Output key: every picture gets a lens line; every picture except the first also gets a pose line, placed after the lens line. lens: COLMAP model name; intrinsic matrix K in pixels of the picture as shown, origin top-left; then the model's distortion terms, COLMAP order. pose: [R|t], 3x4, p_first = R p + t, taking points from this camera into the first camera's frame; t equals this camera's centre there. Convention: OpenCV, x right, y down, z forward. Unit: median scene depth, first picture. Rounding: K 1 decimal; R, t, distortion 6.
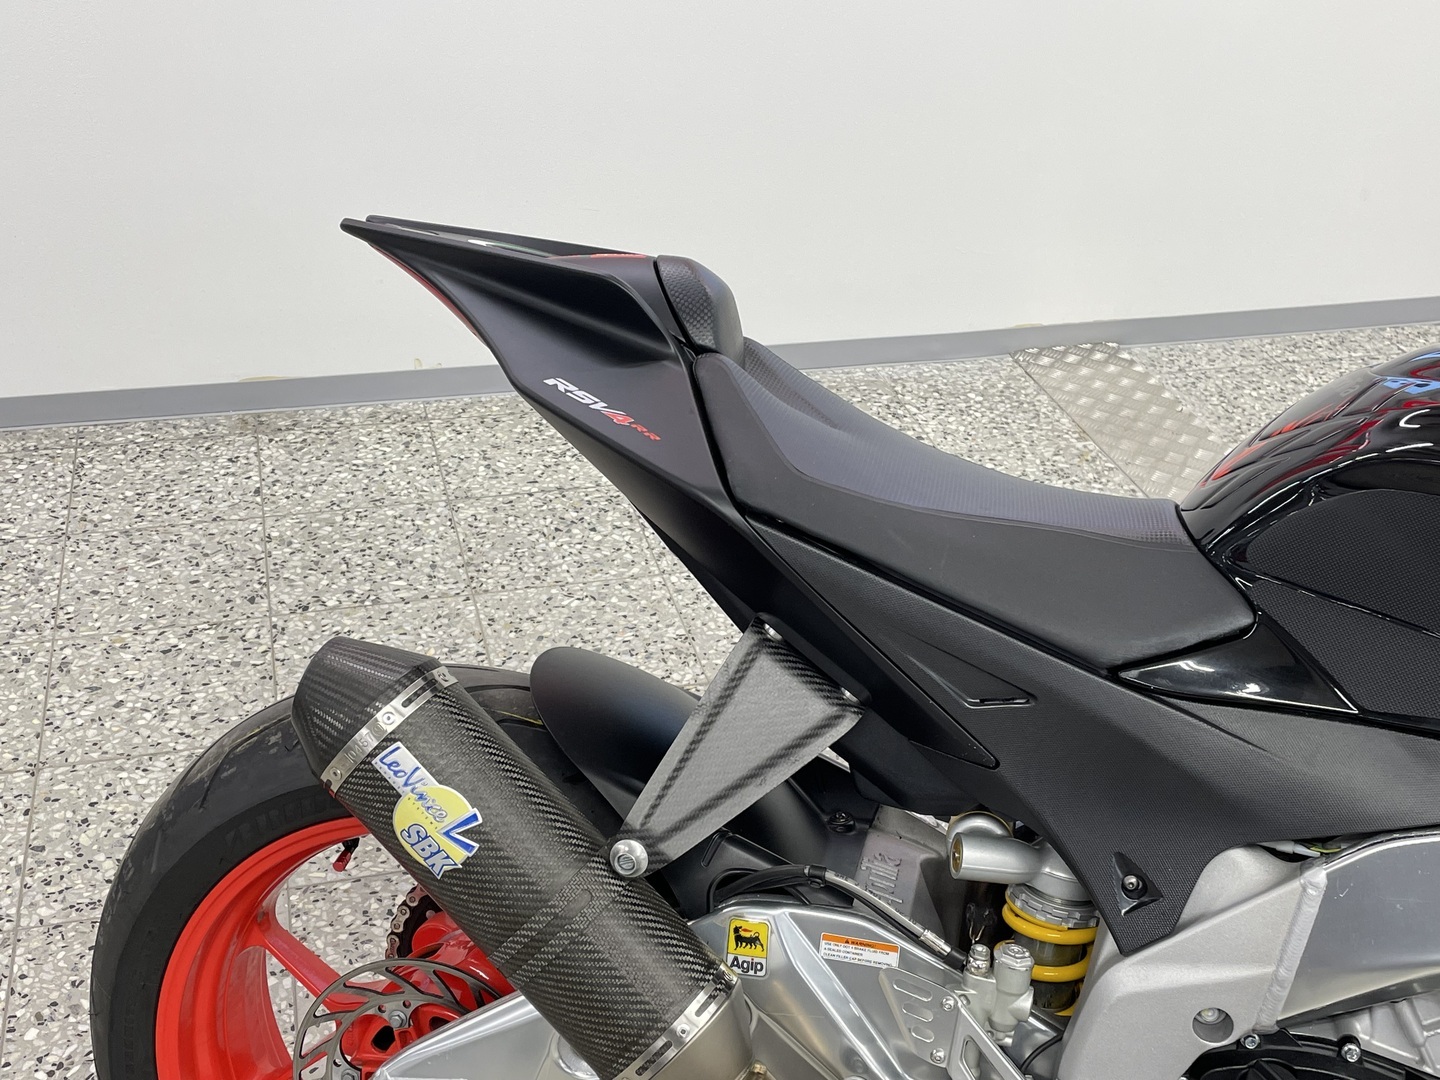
lens RADIAL K [[1705.0, 0, 715.2], [0, 1705.0, 537.5], [0, 0, 1]] dist [0.071734, 0.000000]
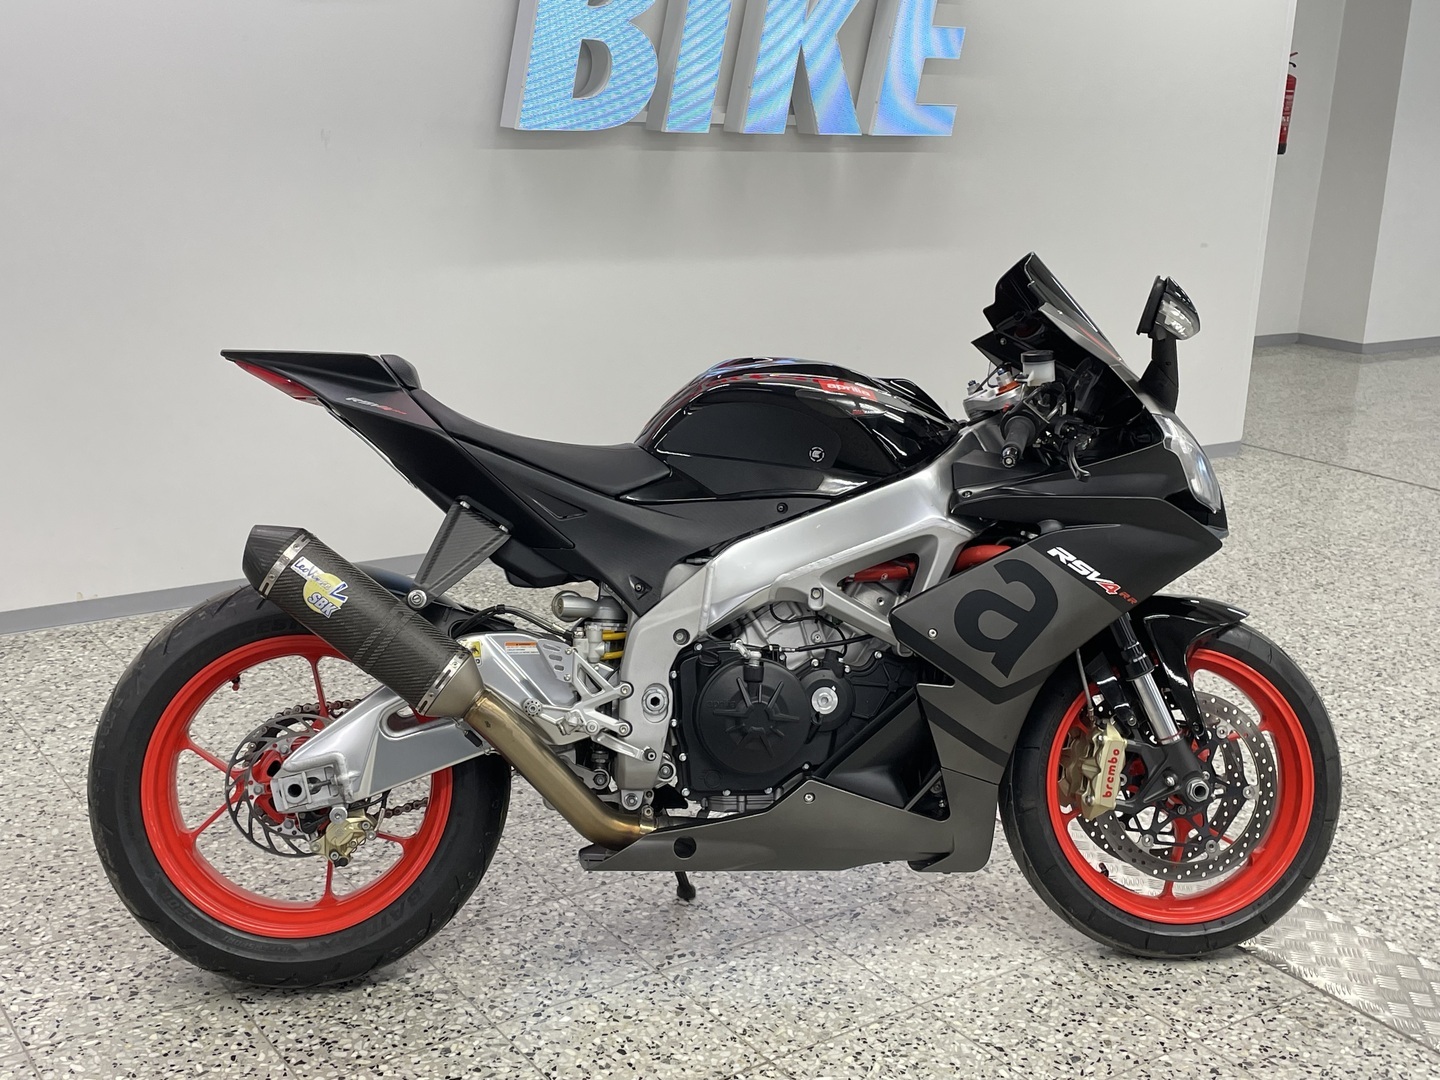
lens RADIAL K [[1705.0, 0, 723.4], [0, 1705.0, 518.5], [0, 0, 1]] dist [0.071734, 0.000000]
pose [[0.937329, -0.089577, 0.336735, -0.407563], [0.174179, 0.957442, -0.230144, 0.657101], [-0.301788, 0.274373, 0.913041, -1.127758]]
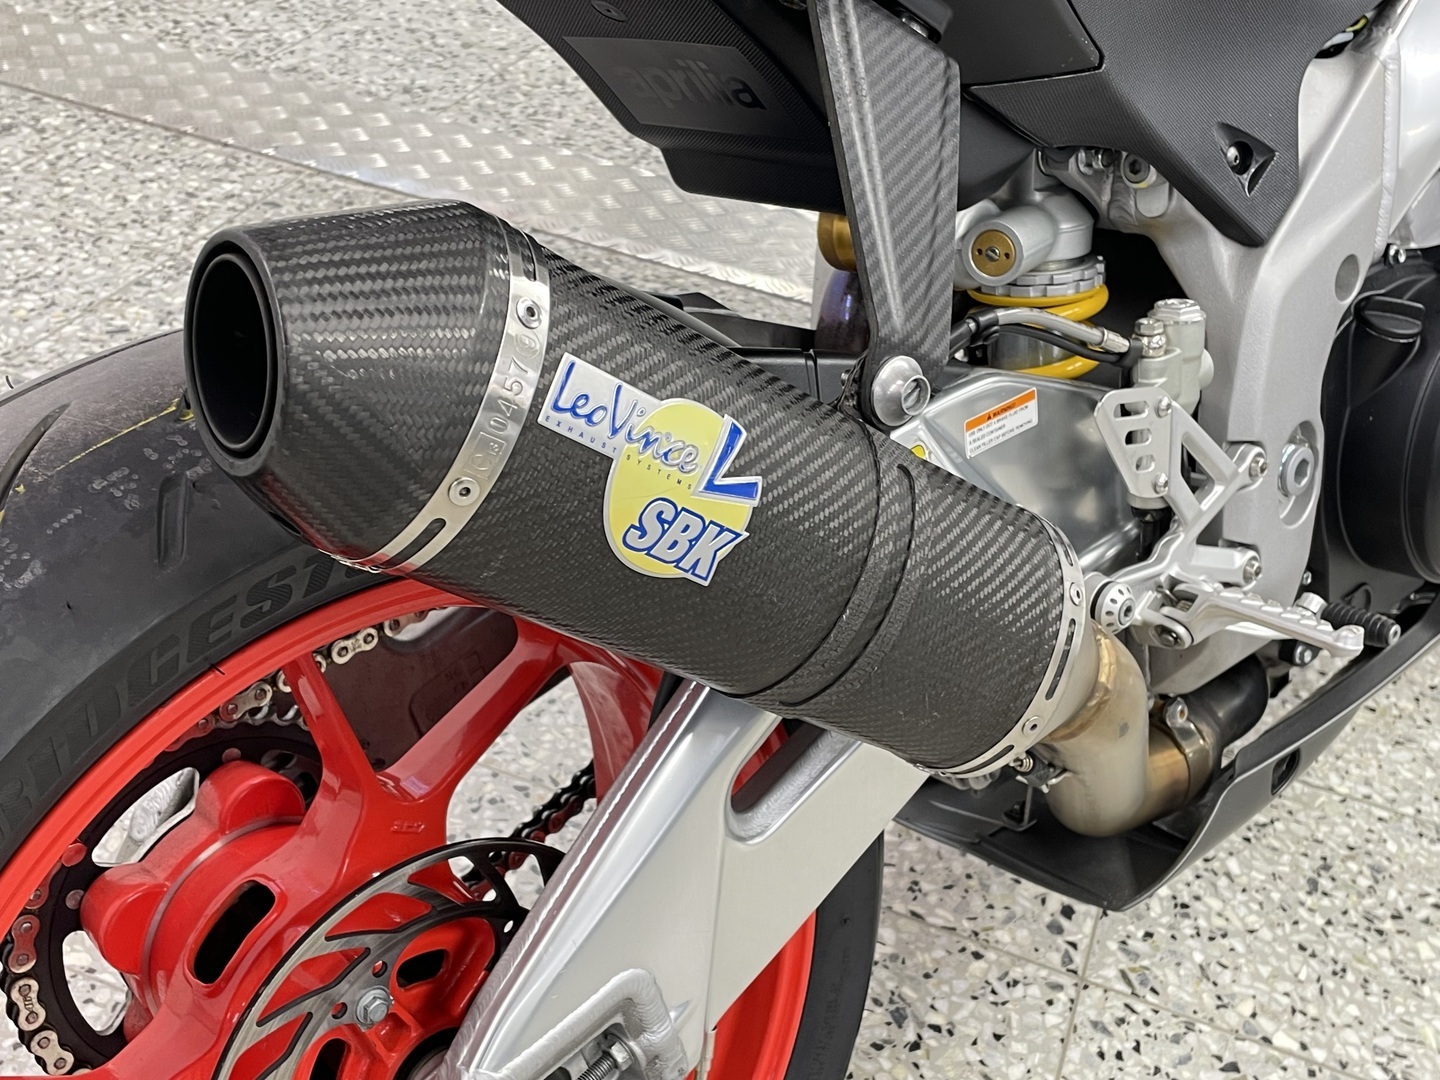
lens RADIAL K [[1705.0, 0, 720.3], [0, 1705.0, 529.7], [0, 0, 1]] dist [0.071734, 0.000000]
pose [[0.579357, -0.455862, 0.675674, -0.477814], [0.341356, 0.888475, 0.306738, 0.038594], [-0.740150, 0.052935, 0.670355, 0.674067]]
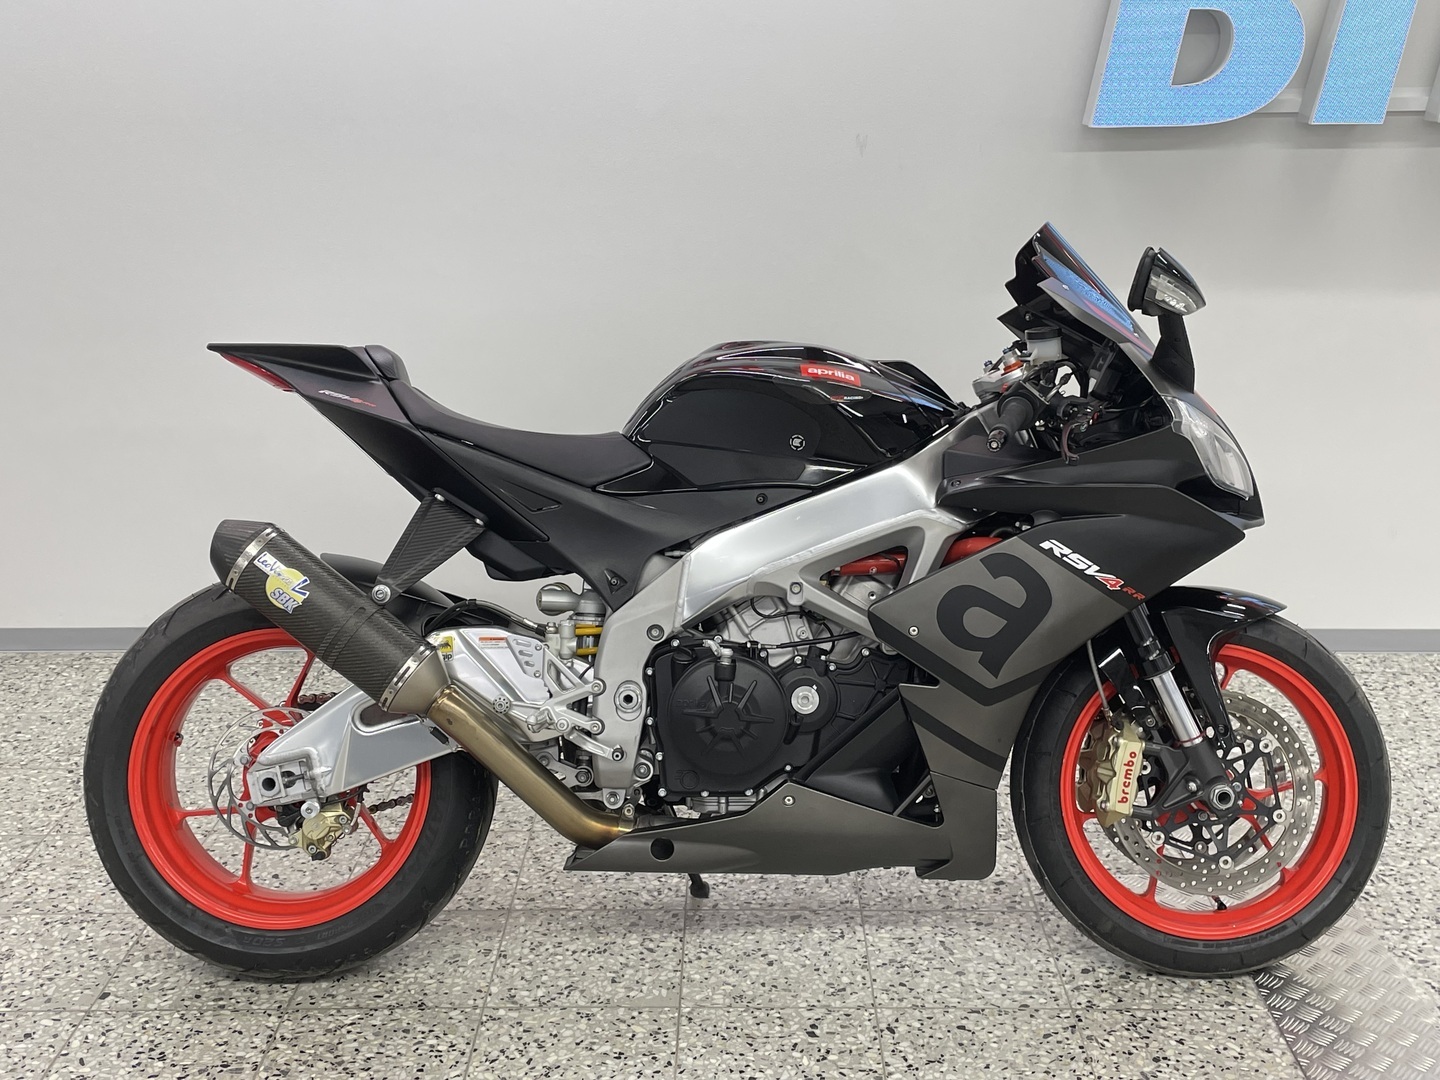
lens RADIAL K [[1705.0, 0, 727.1], [0, 1705.0, 518.9], [0, 0, 1]] dist [0.071734, 0.000000]
pose [[0.975026, -0.100046, 0.198281, -0.043533], [0.145700, 0.961962, -0.231088, 0.656121], [-0.167620, 0.254206, 0.952514, -1.141944]]
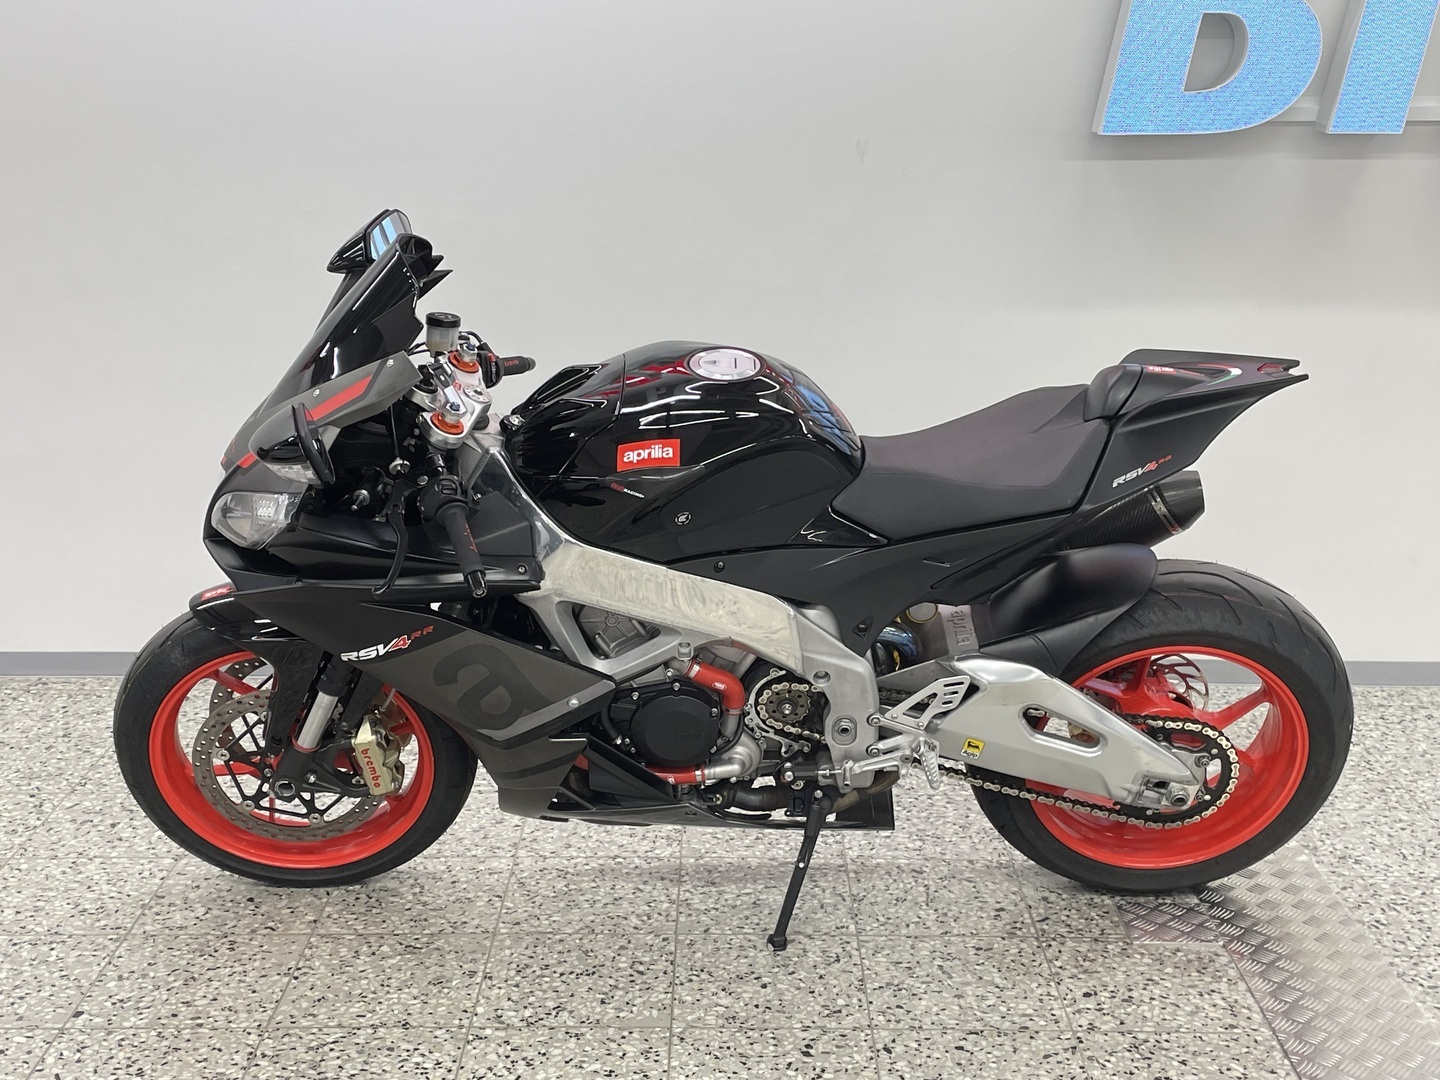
lens RADIAL K [[1851.0, 0, 725.9], [0, 1851.0, 560.0], [0, 0, 1]] dist [0.082795, 0.000000]
pose [[0.973814, -0.092121, 0.207845, -0.092966], [0.141119, 0.961712, -0.234936, 0.736817], [-0.178244, 0.258115, 0.949529, -1.250942]]
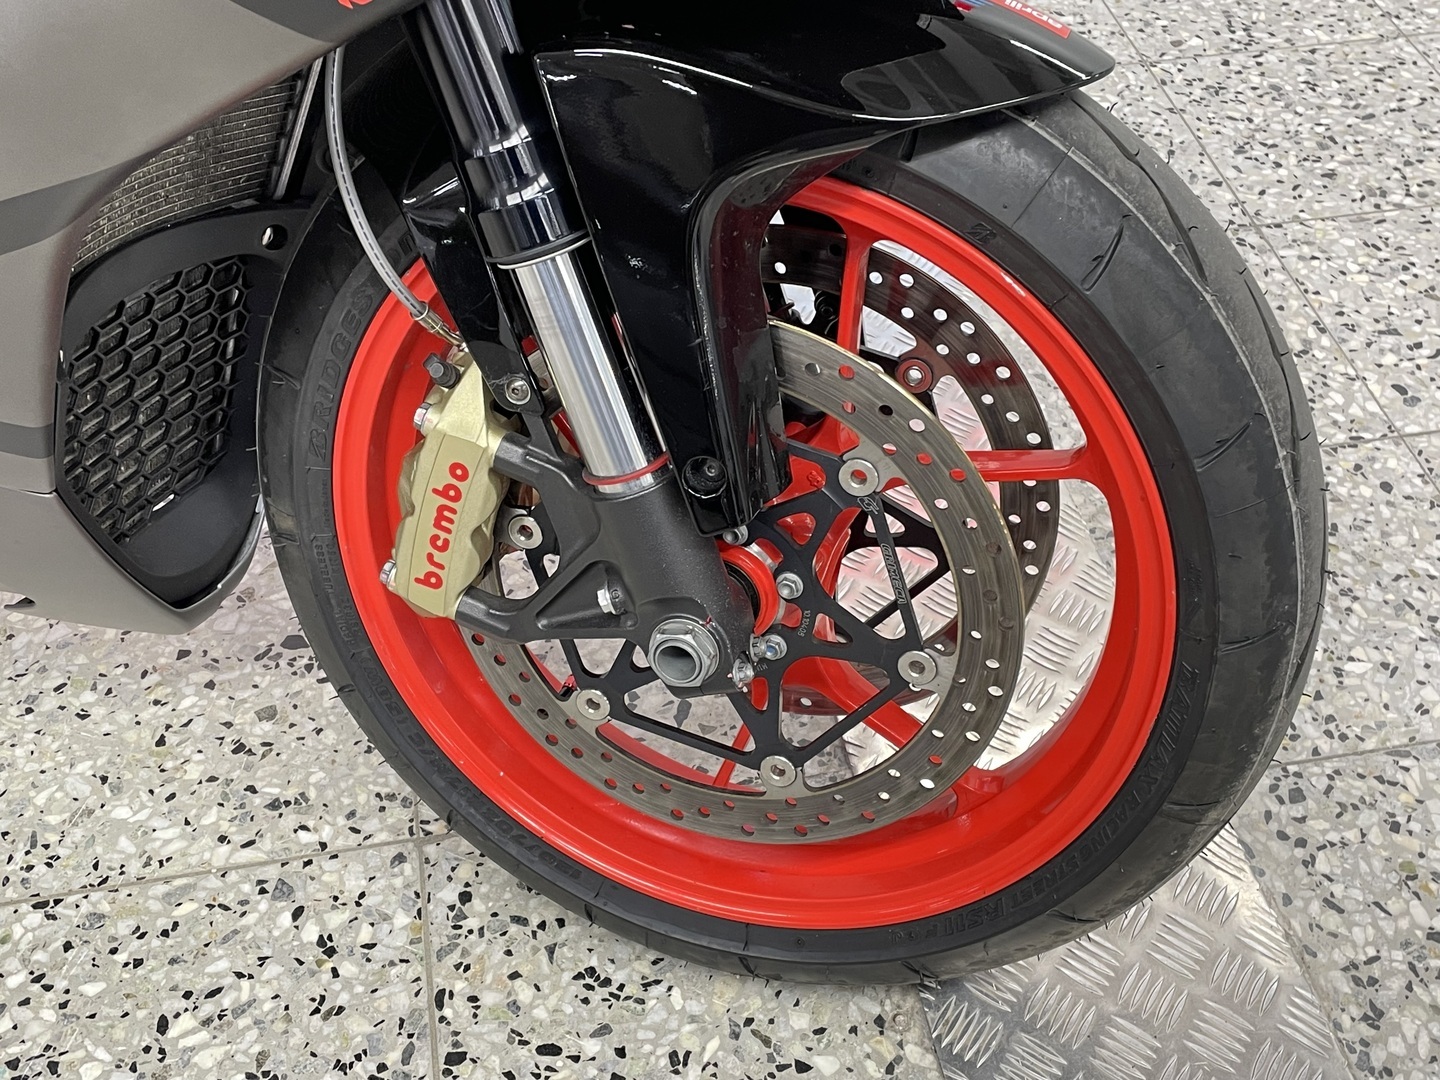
lens RADIAL K [[1705.0, 0, 720.6], [0, 1705.0, 531.6], [0, 0, 1]] dist [0.071734, 0.000000]
pose [[0.996677, 0.036231, -0.072951, 1.046077], [-0.016229, 0.966000, 0.258031, 0.349622], [0.079819, -0.255990, 0.963378, 0.277184]]
